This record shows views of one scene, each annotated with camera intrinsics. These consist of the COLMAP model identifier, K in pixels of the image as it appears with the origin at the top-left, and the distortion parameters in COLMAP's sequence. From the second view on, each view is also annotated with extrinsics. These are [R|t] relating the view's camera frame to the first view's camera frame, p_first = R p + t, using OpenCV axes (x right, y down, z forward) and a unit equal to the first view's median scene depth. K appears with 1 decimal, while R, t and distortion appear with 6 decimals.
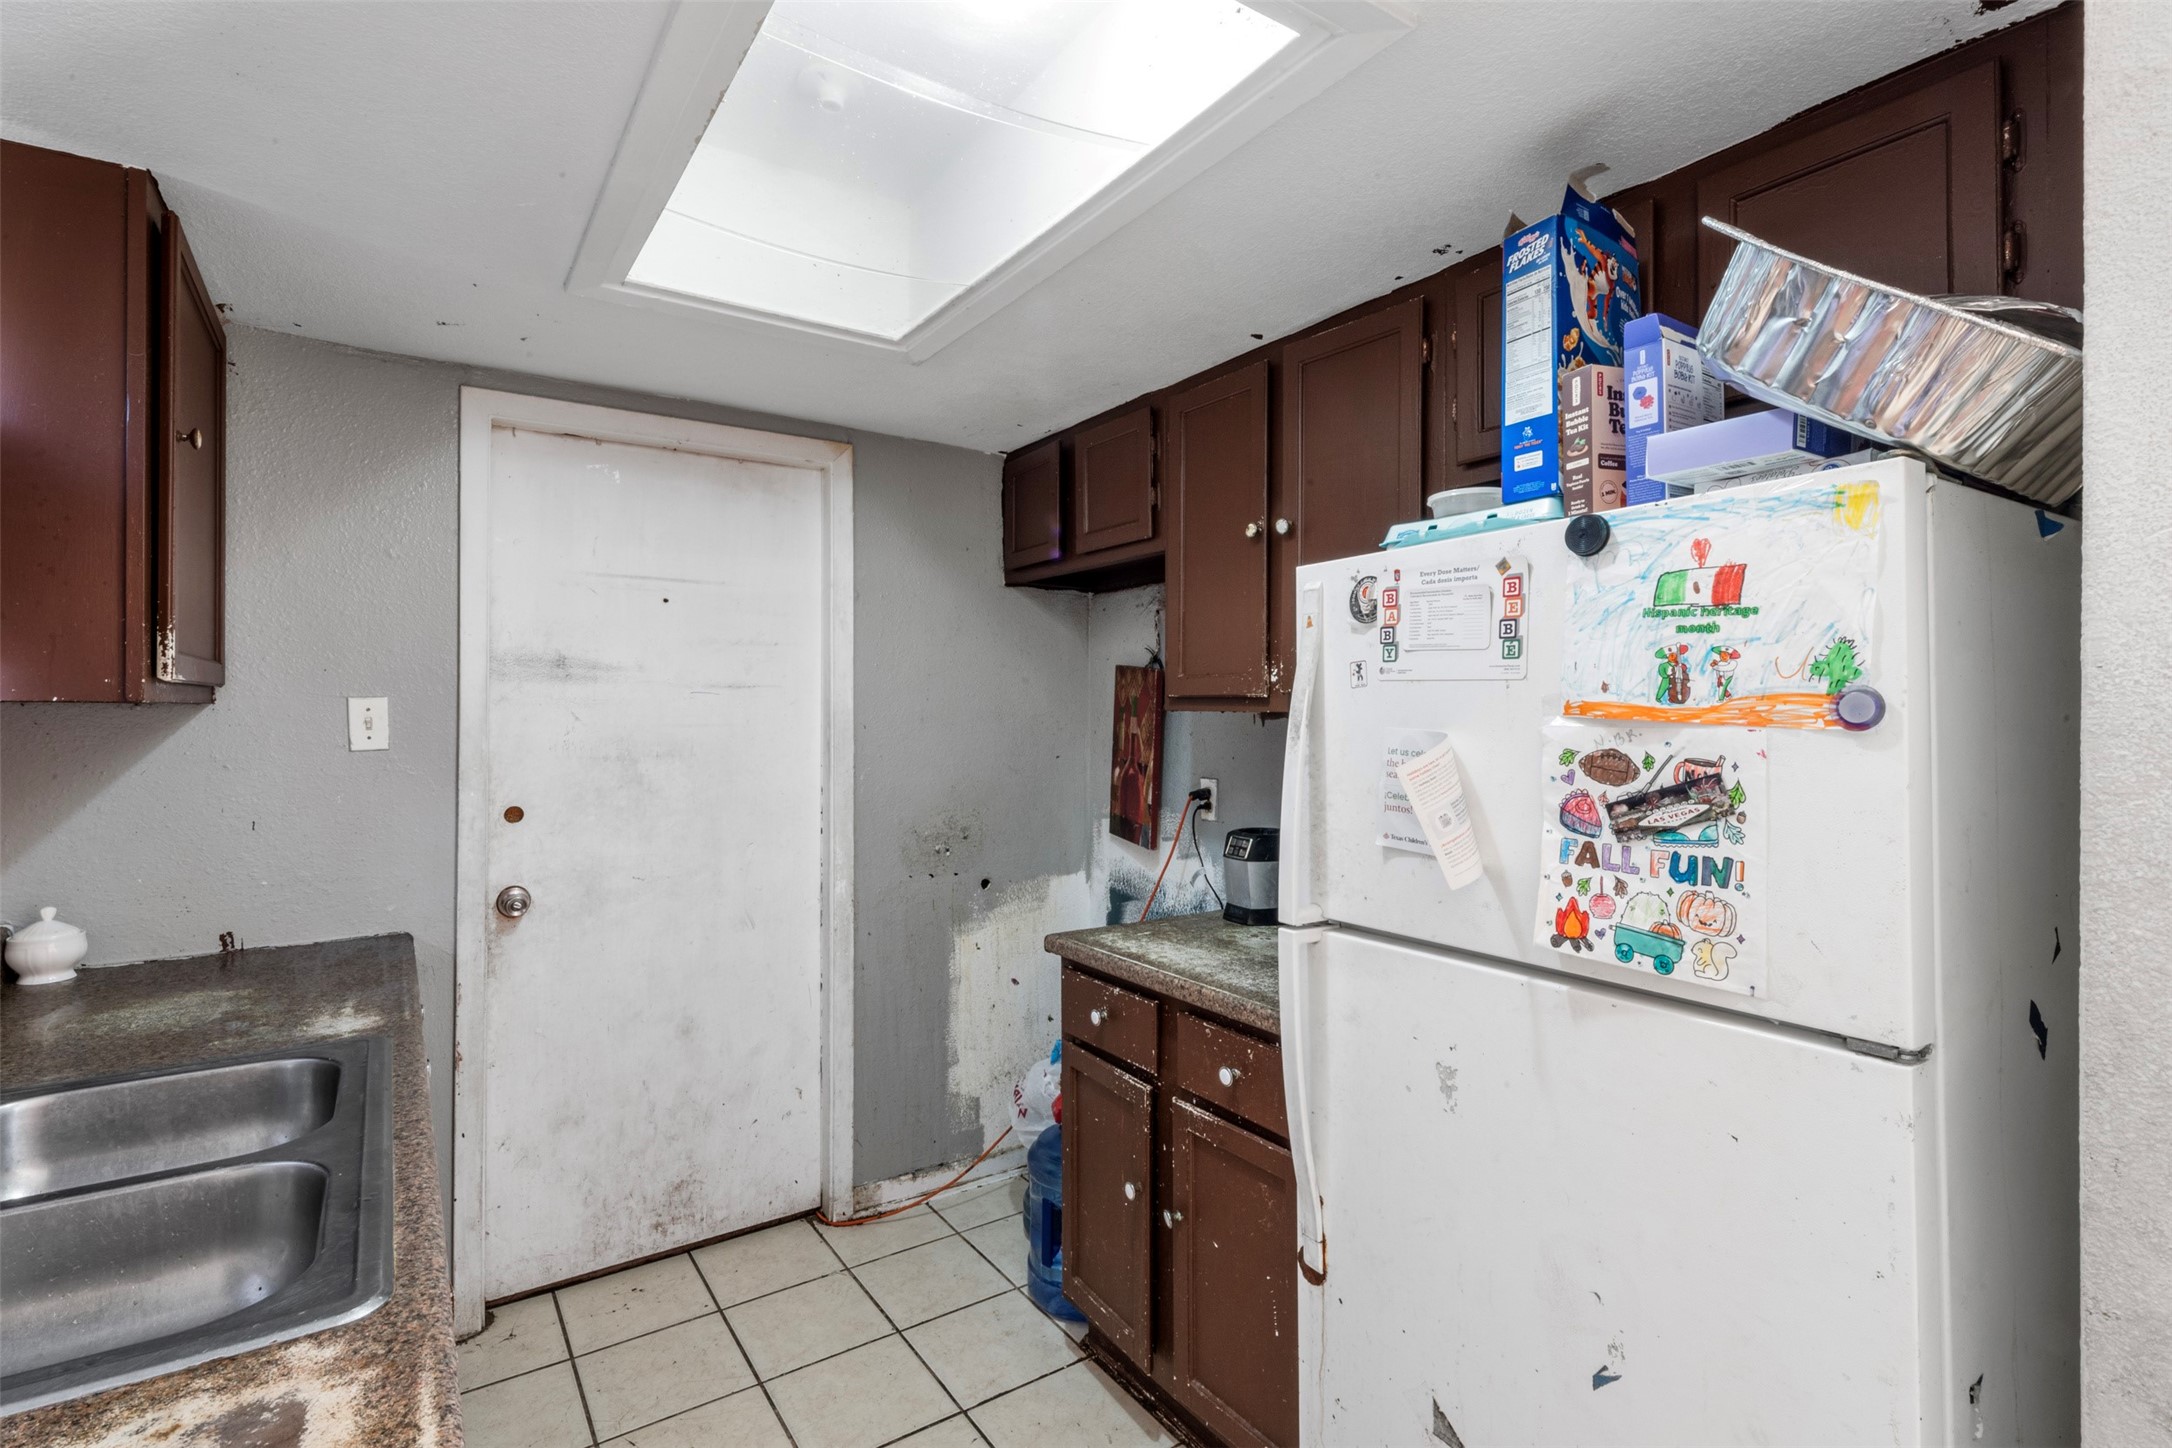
lens RADIAL K [[1024.1, 0, 1072.3], [0, 1024.1, 702.5], [0, 0, 1]] dist [0.033850, -0.007532]
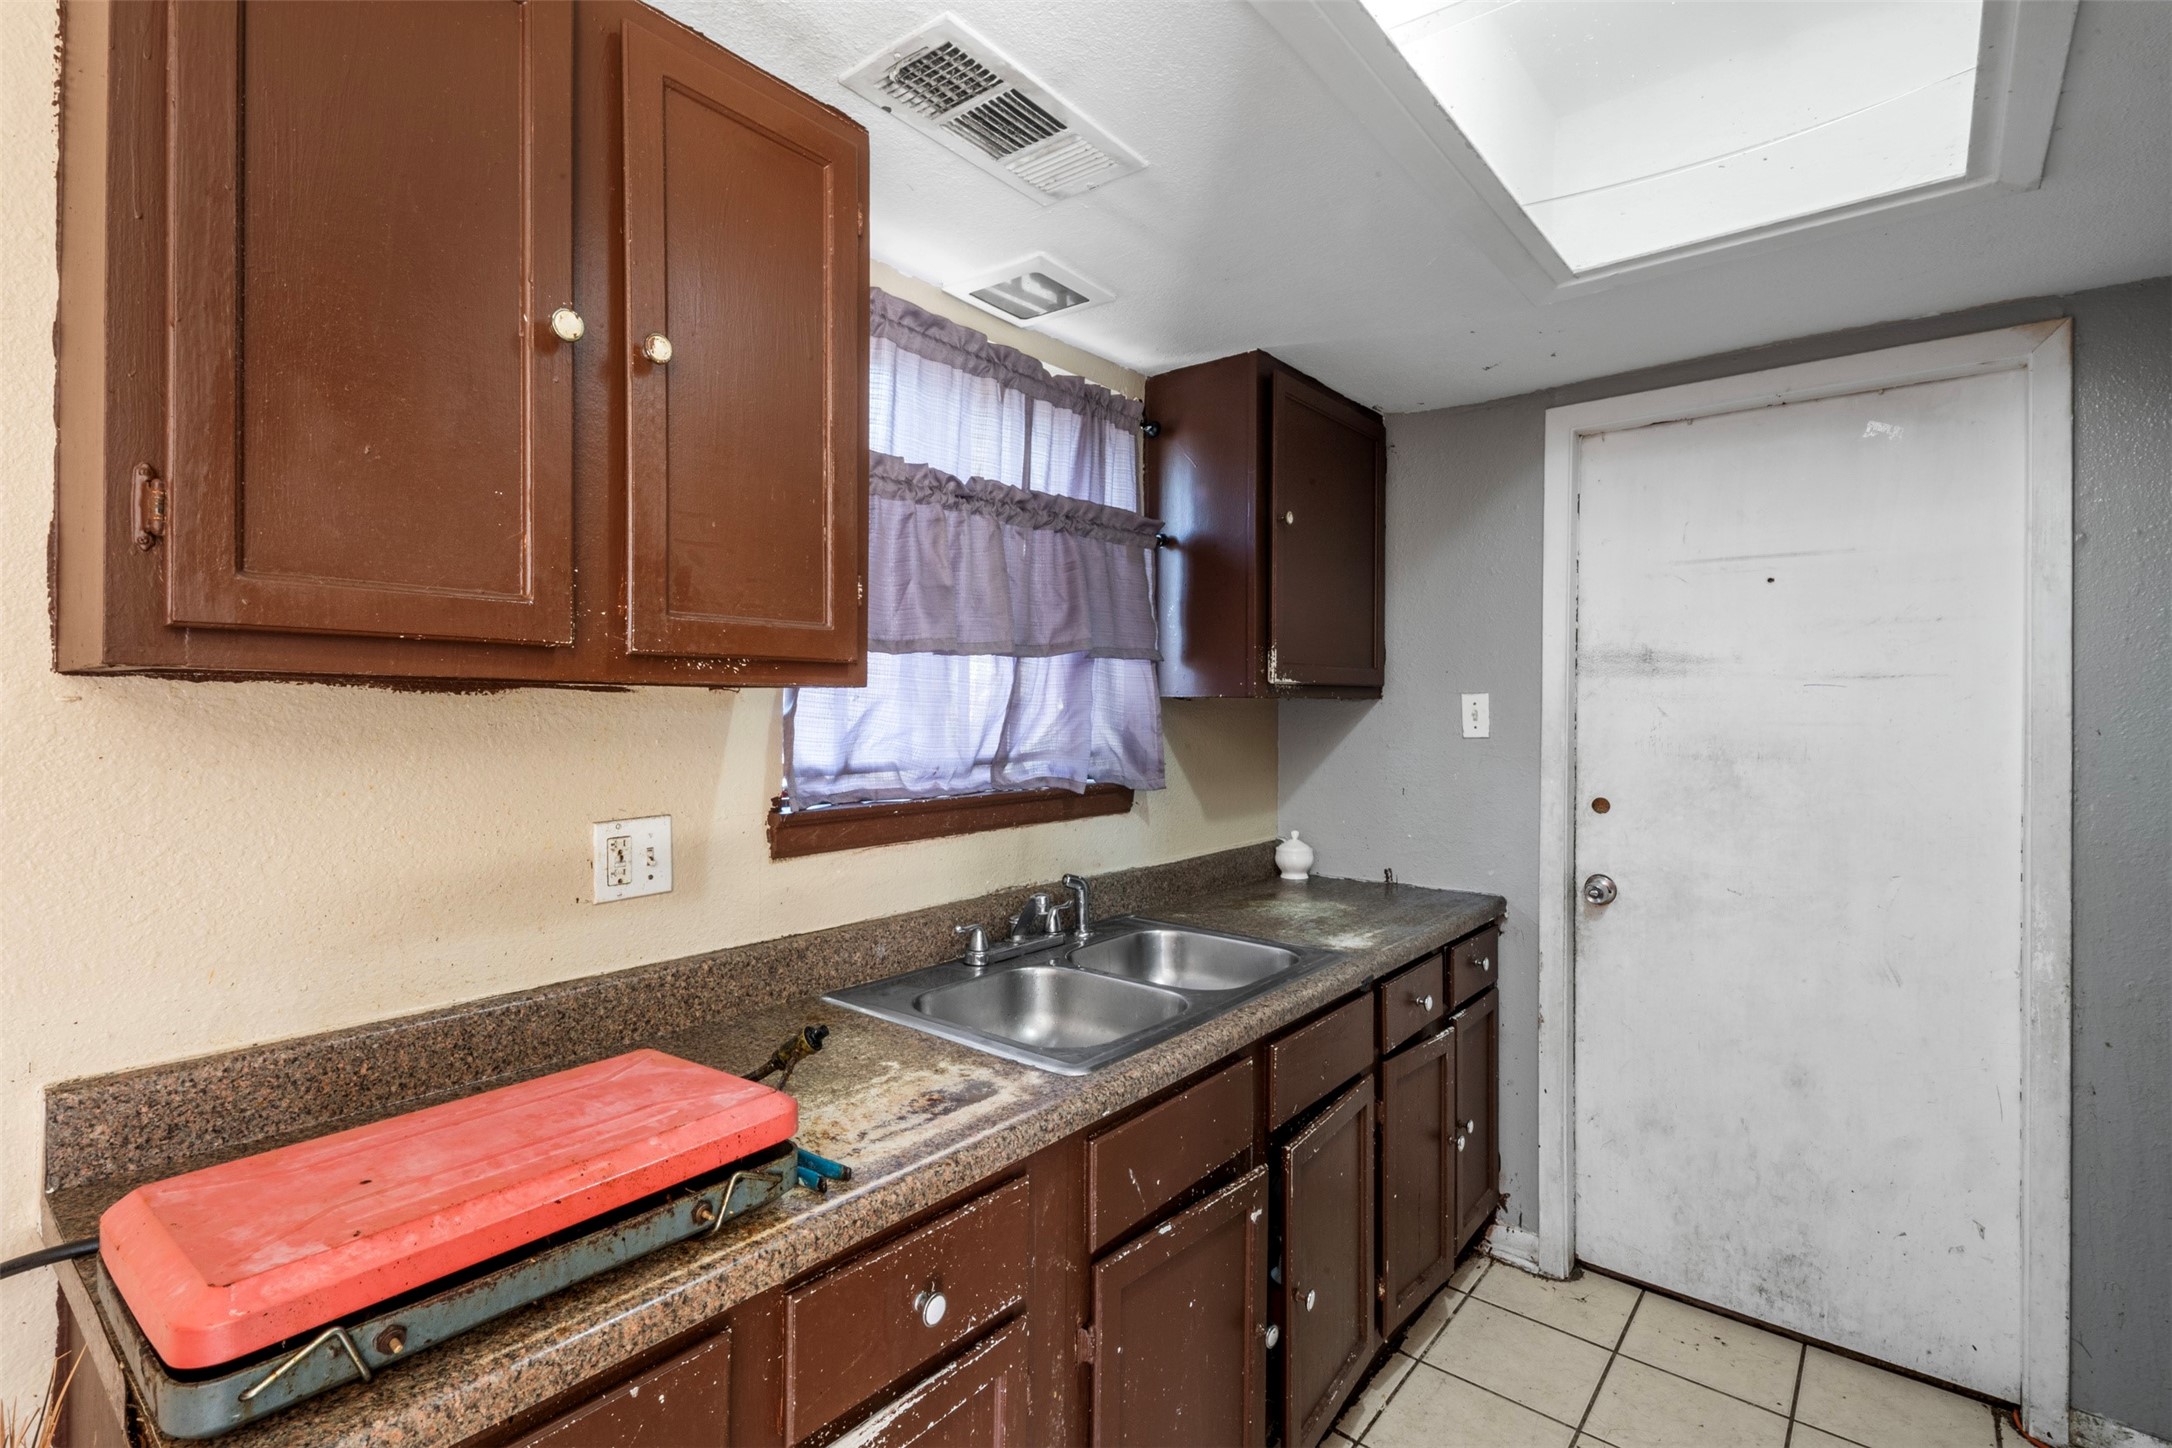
lens RADIAL K [[1024.1, 0, 1072.3], [0, 1024.1, 702.5], [0, 0, 1]] dist [0.033850, -0.007532]
pose [[0.295321, 0.000996, -0.955398, 0.288401], [0.001341, 0.999998, 0.001457, 0.002702], [0.955397, -0.001712, 0.295319, 0.184631]]
